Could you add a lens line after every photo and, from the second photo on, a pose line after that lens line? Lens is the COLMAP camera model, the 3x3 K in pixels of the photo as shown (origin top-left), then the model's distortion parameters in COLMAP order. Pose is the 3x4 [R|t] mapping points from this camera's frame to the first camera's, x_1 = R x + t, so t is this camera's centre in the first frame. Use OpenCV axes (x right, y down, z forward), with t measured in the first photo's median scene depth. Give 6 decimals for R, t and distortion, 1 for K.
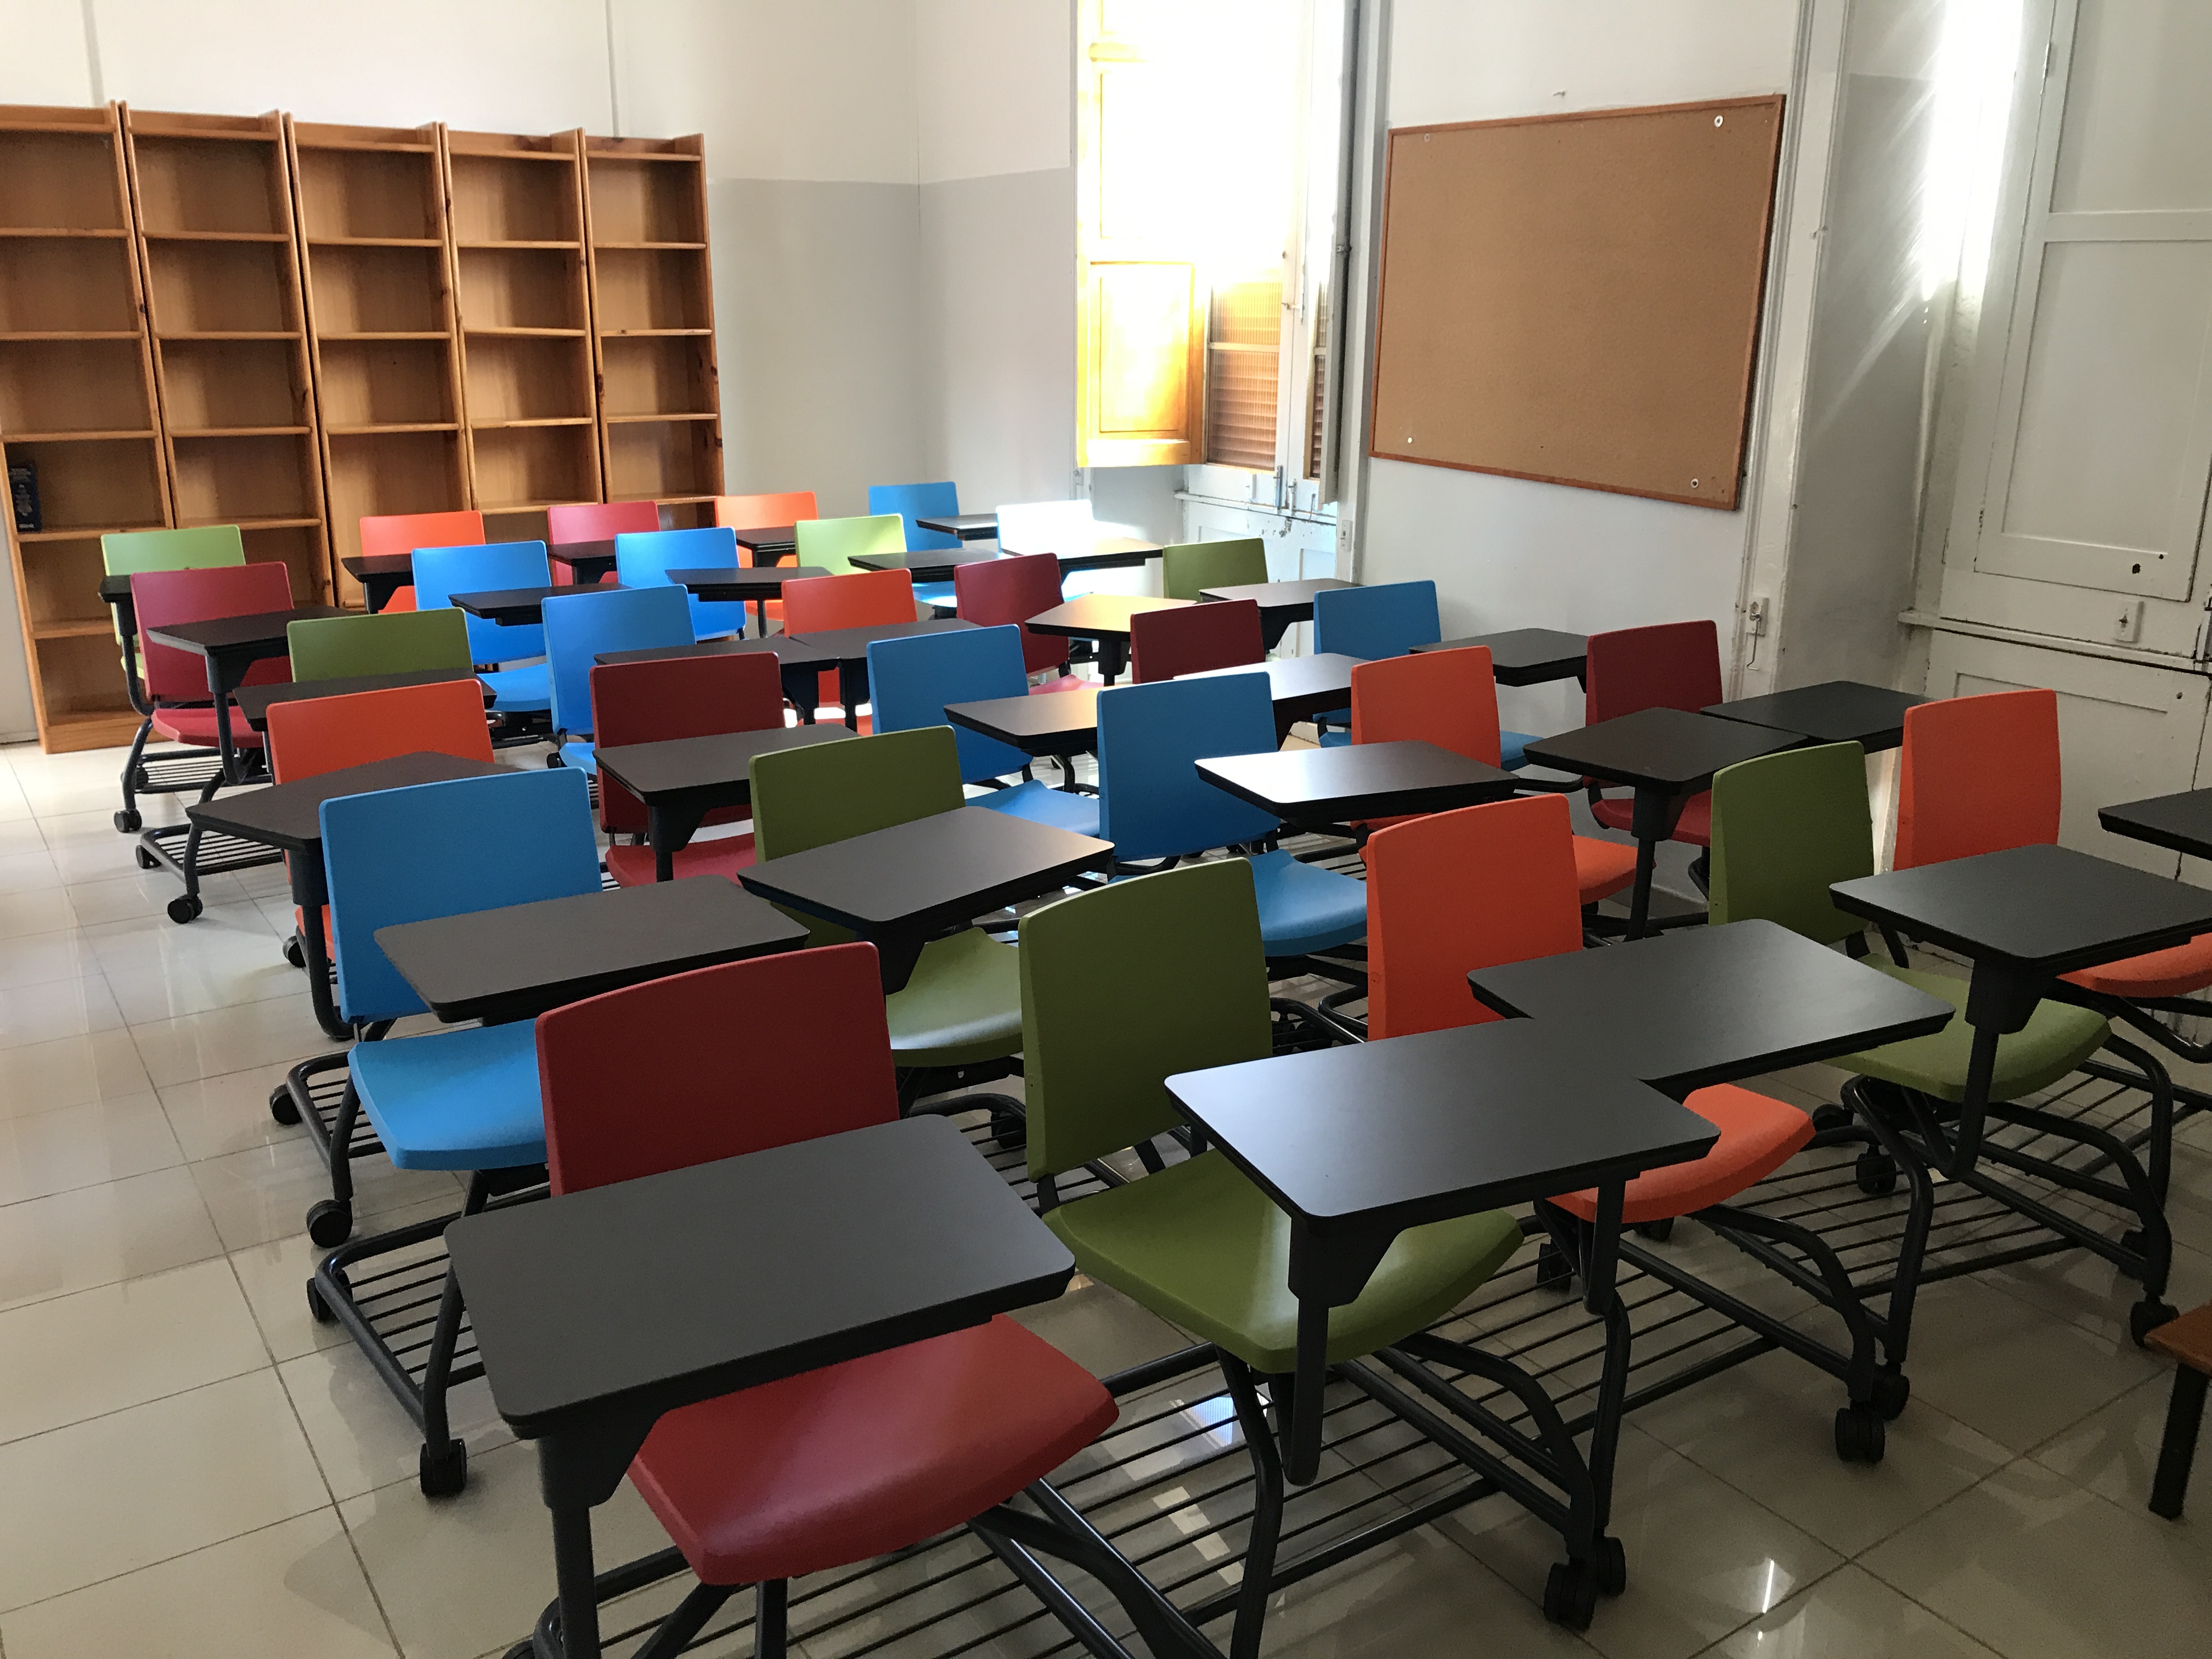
lens RADIAL K [[1842.1, 0, 1086.9], [0, 1842.1, 839.7], [0, 0, 1]] dist [0.023181, -0.015009]
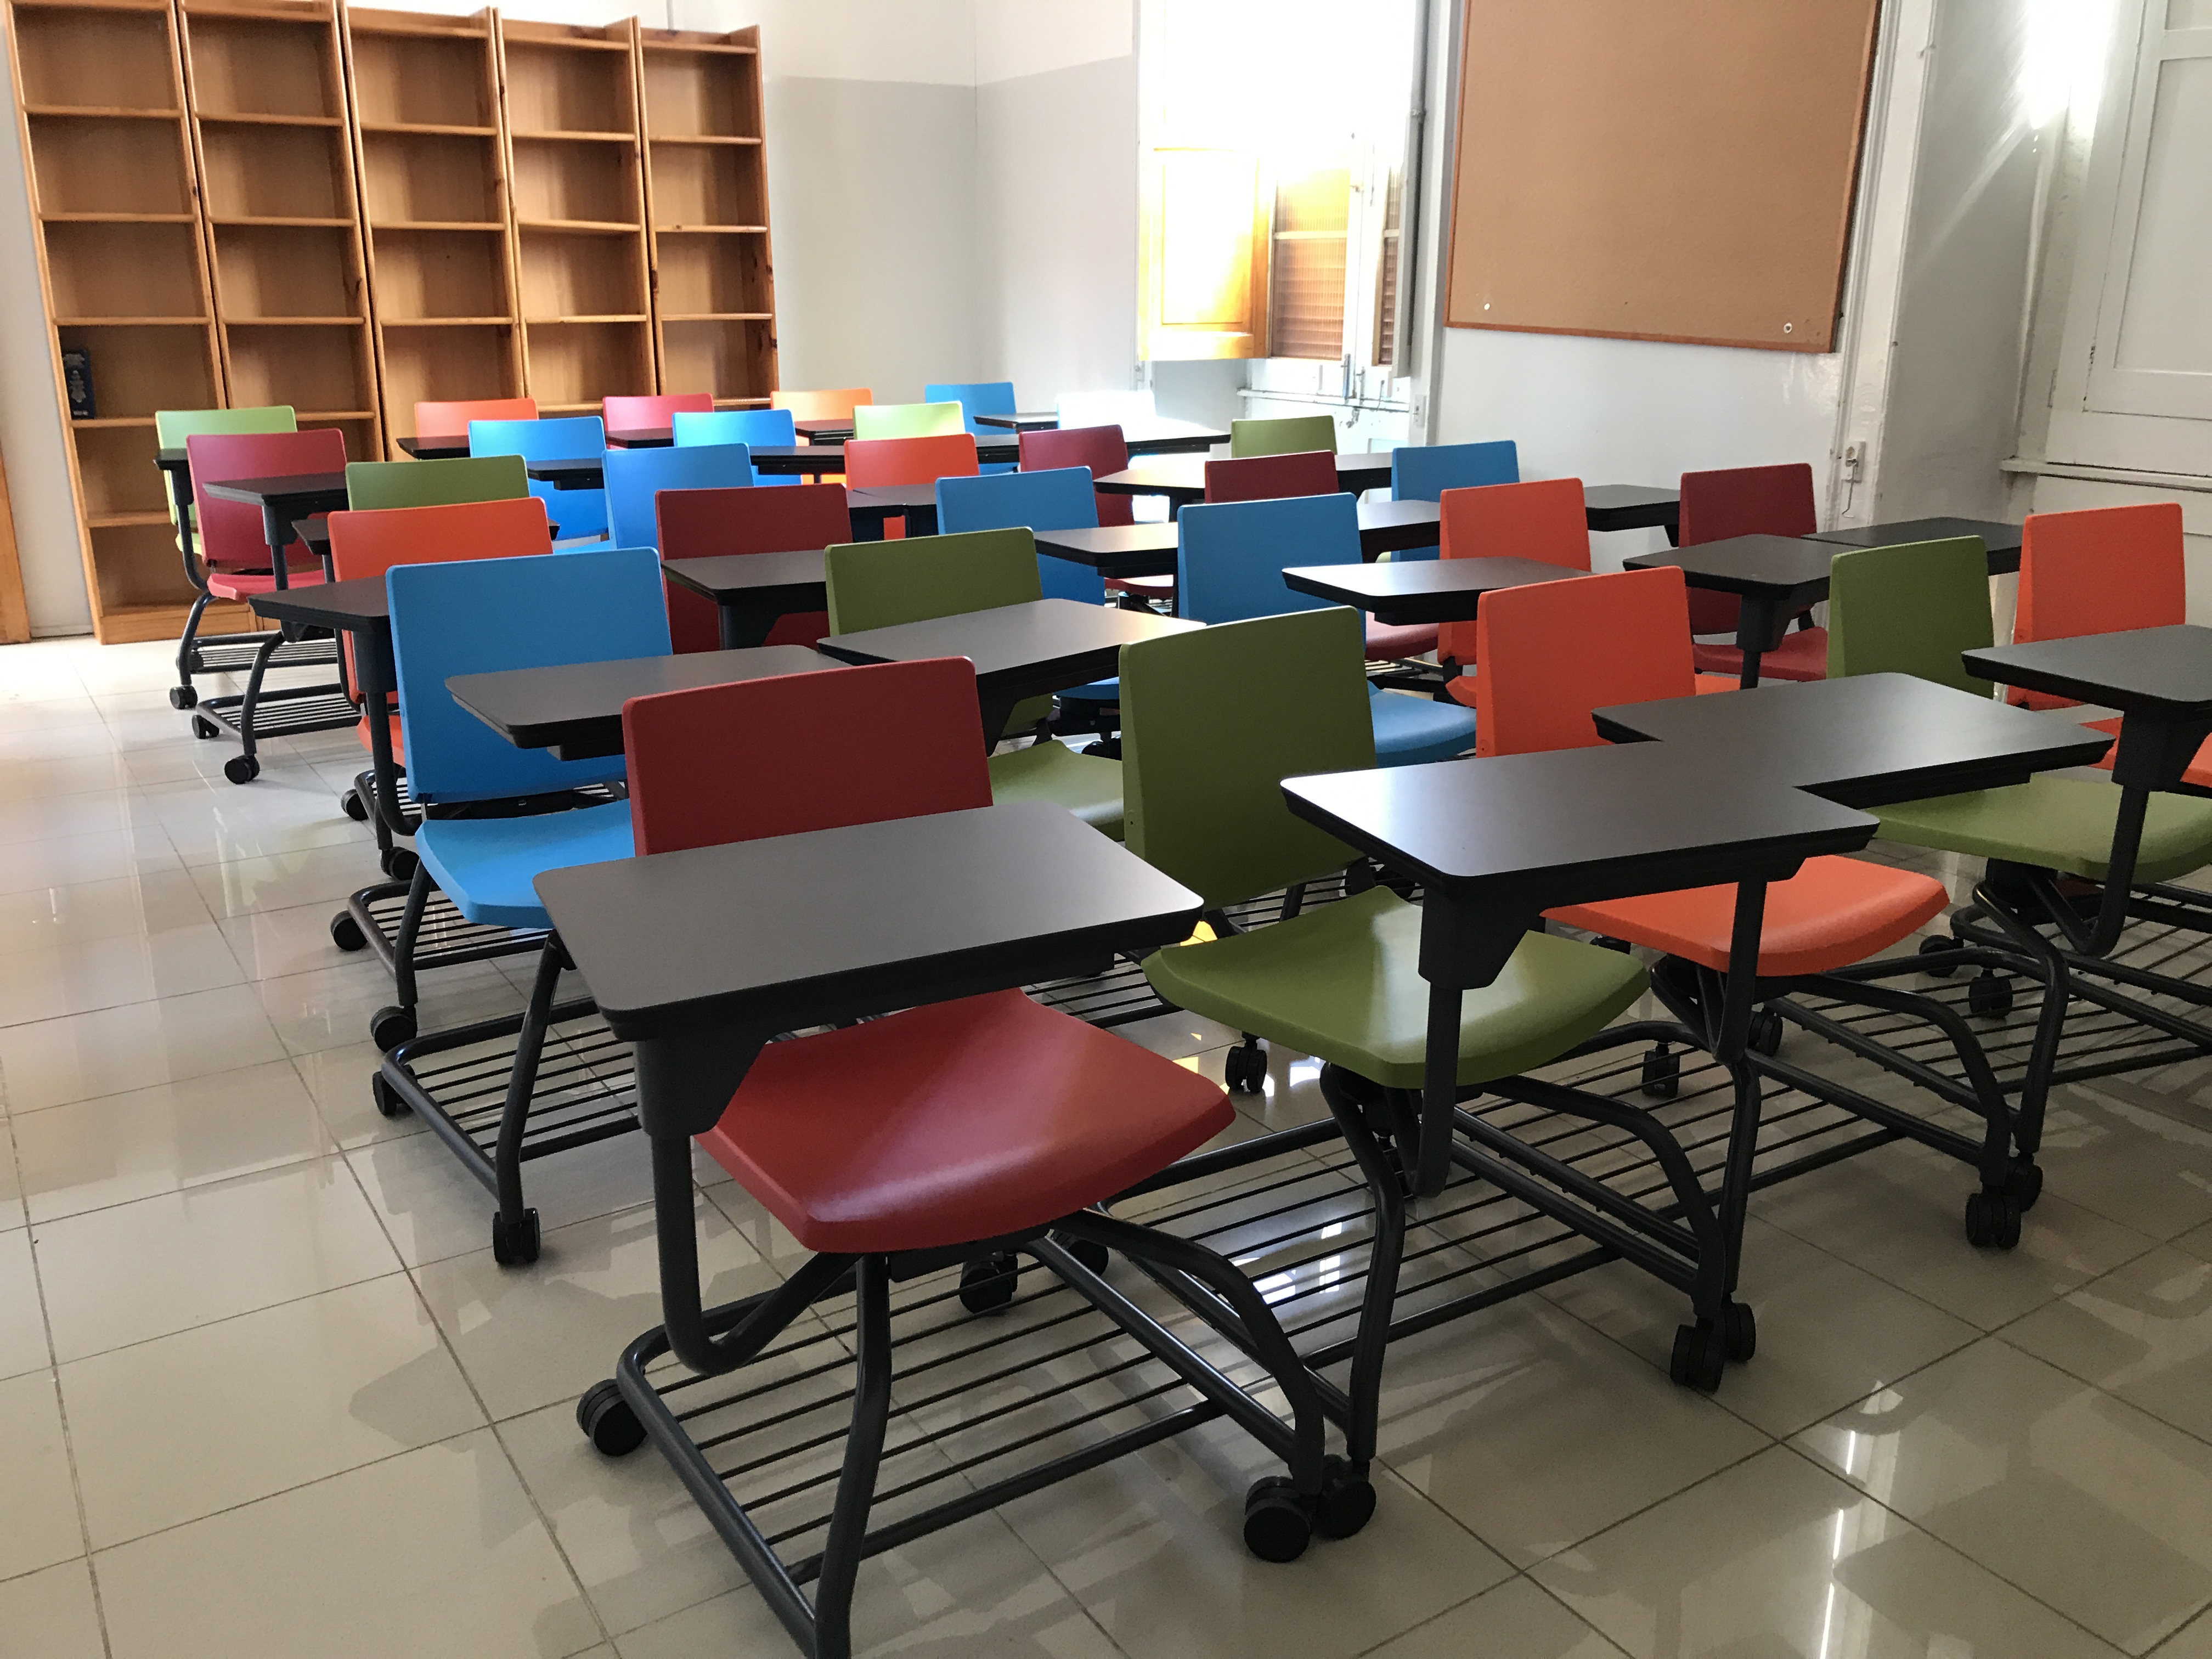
lens RADIAL K [[1842.1, 0, 1094.6], [0, 1842.1, 840.2], [0, 0, 1]] dist [0.023181, -0.015009]
pose [[0.999836, 0.003033, -0.017882, -0.013498], [-0.002849, 0.999943, 0.010336, 0.055800], [0.017912, -0.010283, 0.999787, 0.019599]]
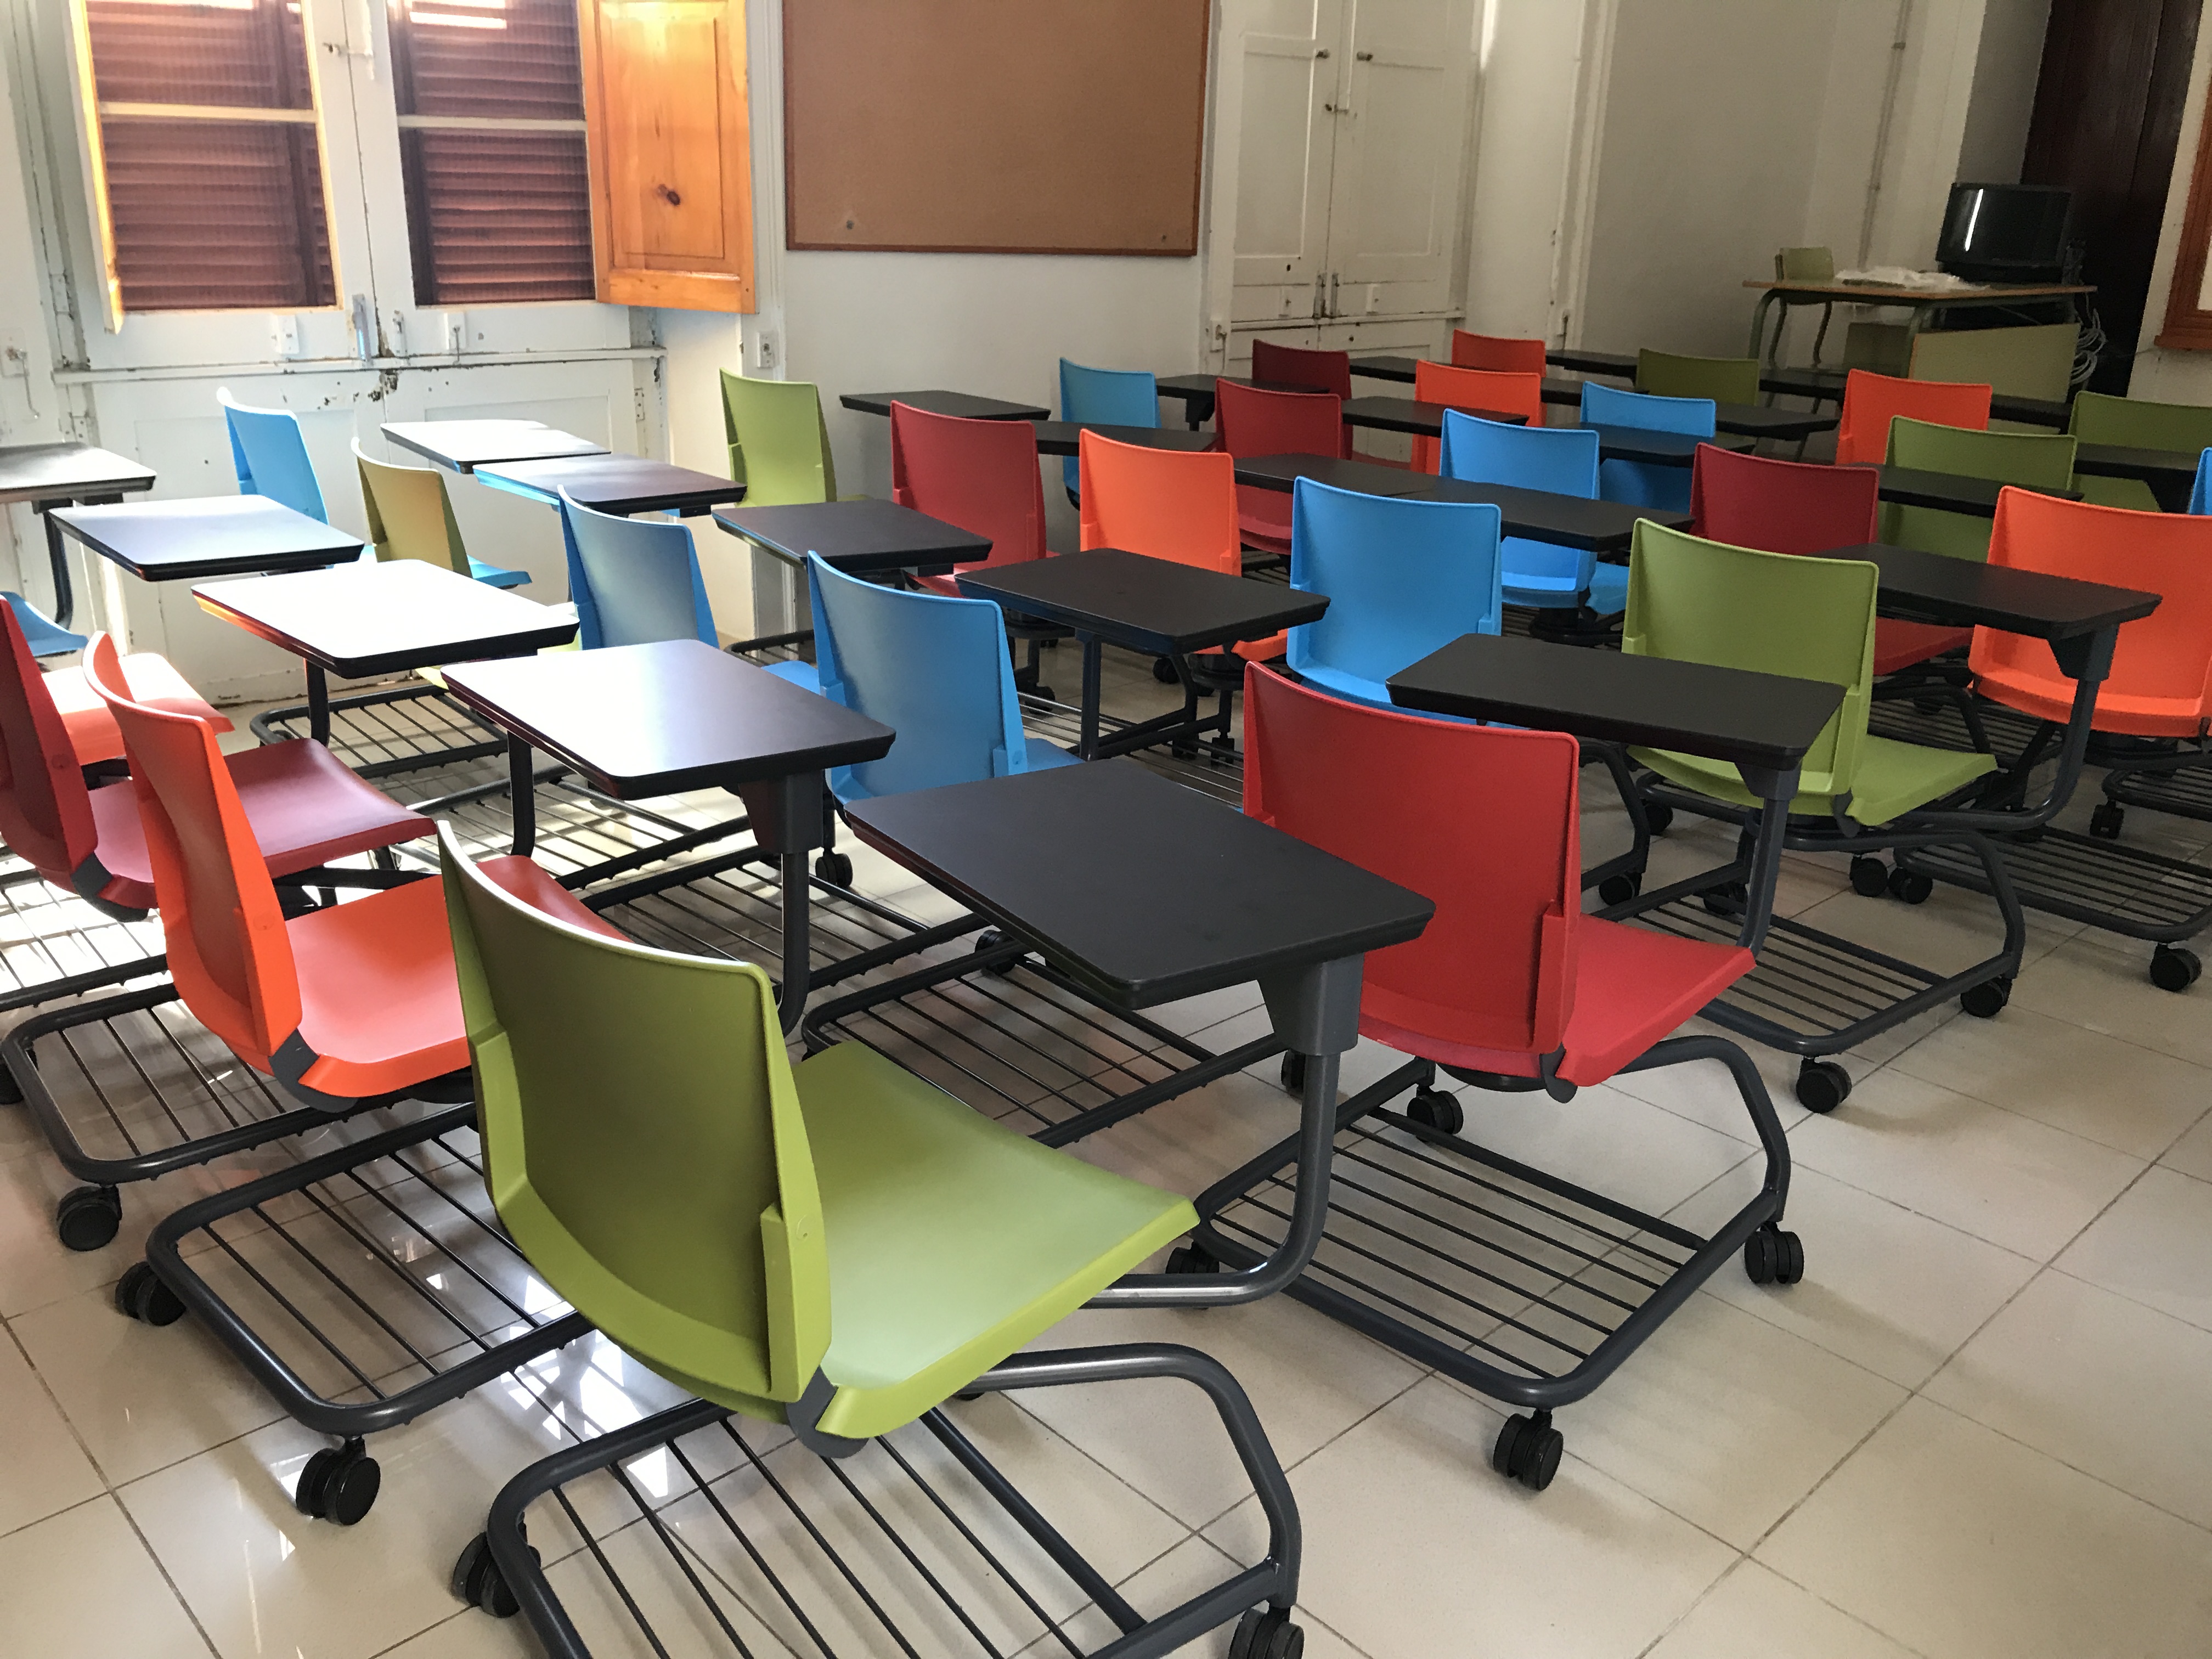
lens RADIAL K [[1842.1, 0, 1091.4], [0, 1842.1, 822.6], [0, 0, 1]] dist [0.023181, -0.015009]
pose [[-0.163314, -0.344720, 0.924390, -0.785348], [0.251849, 0.891359, 0.376897, -0.269933], [-0.953887, 0.294359, -0.058754, 1.034485]]
